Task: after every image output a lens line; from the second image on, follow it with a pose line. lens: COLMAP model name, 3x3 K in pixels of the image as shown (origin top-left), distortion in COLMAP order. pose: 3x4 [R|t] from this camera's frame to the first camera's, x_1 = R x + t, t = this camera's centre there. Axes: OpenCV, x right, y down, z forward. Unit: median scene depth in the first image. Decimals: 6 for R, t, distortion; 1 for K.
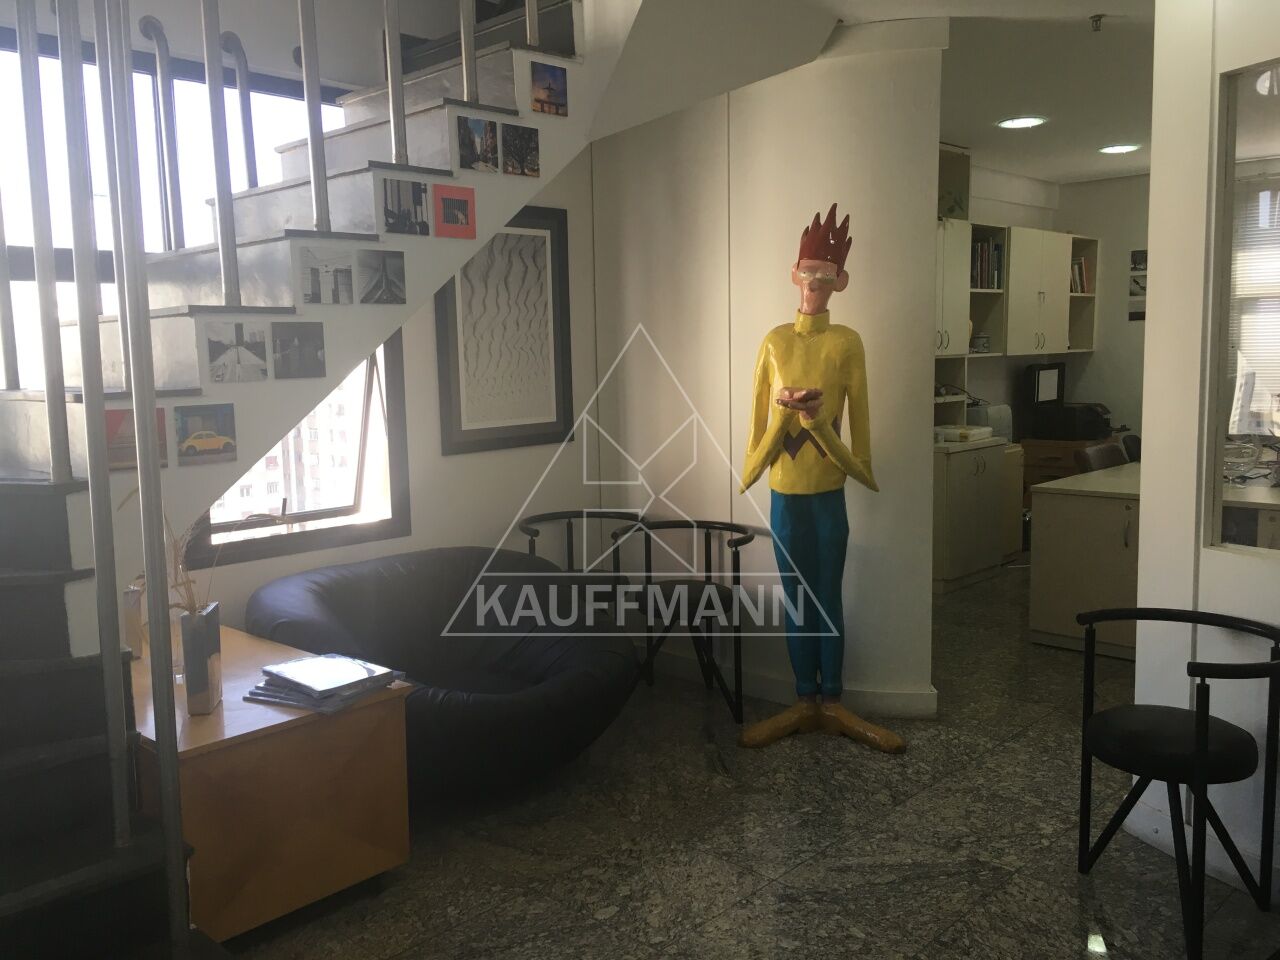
lens RADIAL K [[1088.1, 0, 634.9], [0, 1088.1, 481.0], [0, 0, 1]] dist [0.049166, -0.054675]
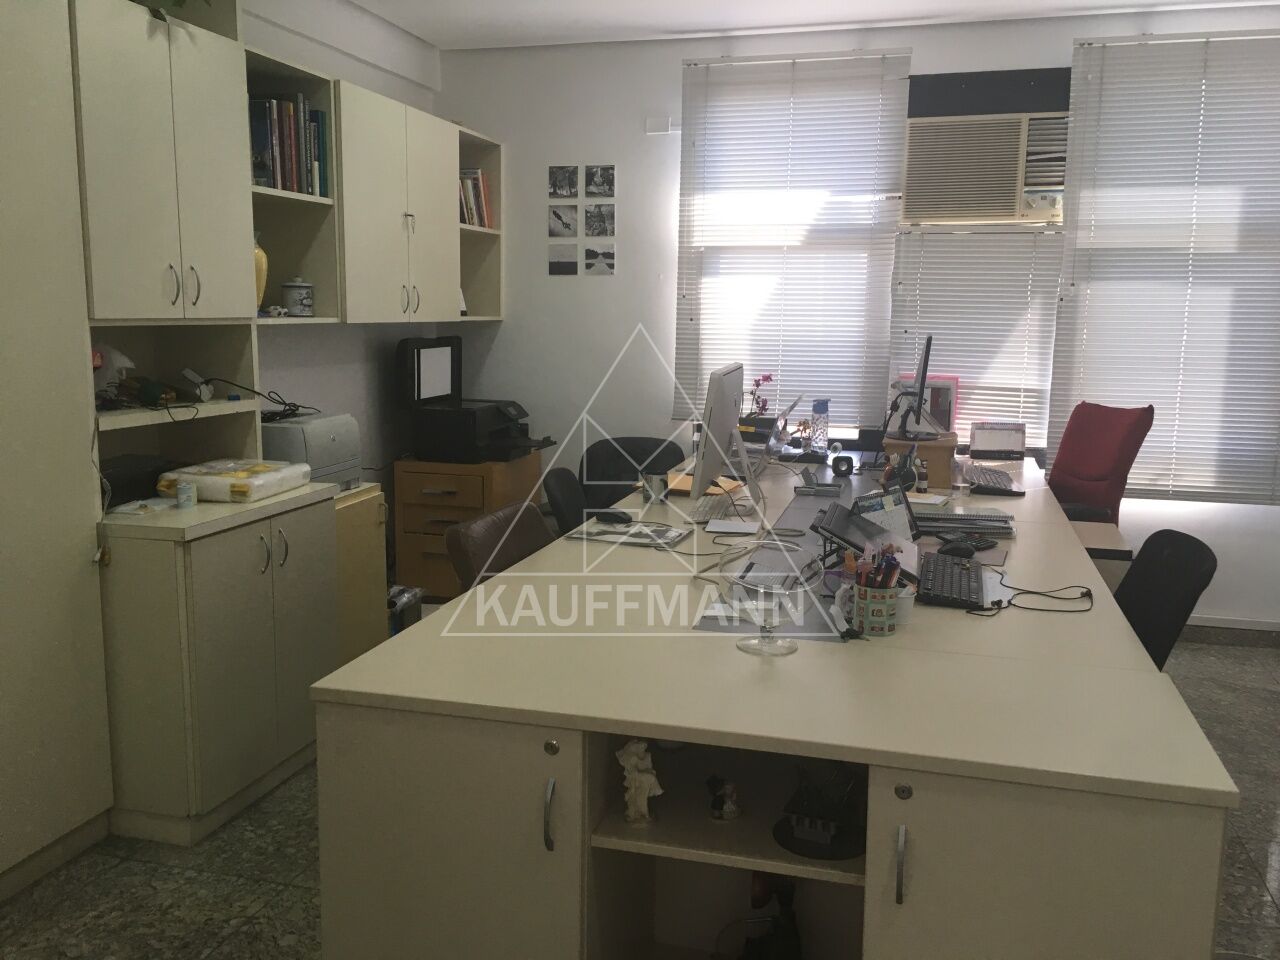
lens RADIAL K [[1088.1, 0, 642.2], [0, 1088.1, 482.8], [0, 0, 1]] dist [0.049166, -0.054675]
pose [[0.878015, -0.044461, 0.476563, 0.205632], [0.027204, 0.998702, 0.043053, -0.054324], [-0.477859, -0.024837, 0.878085, 0.447546]]
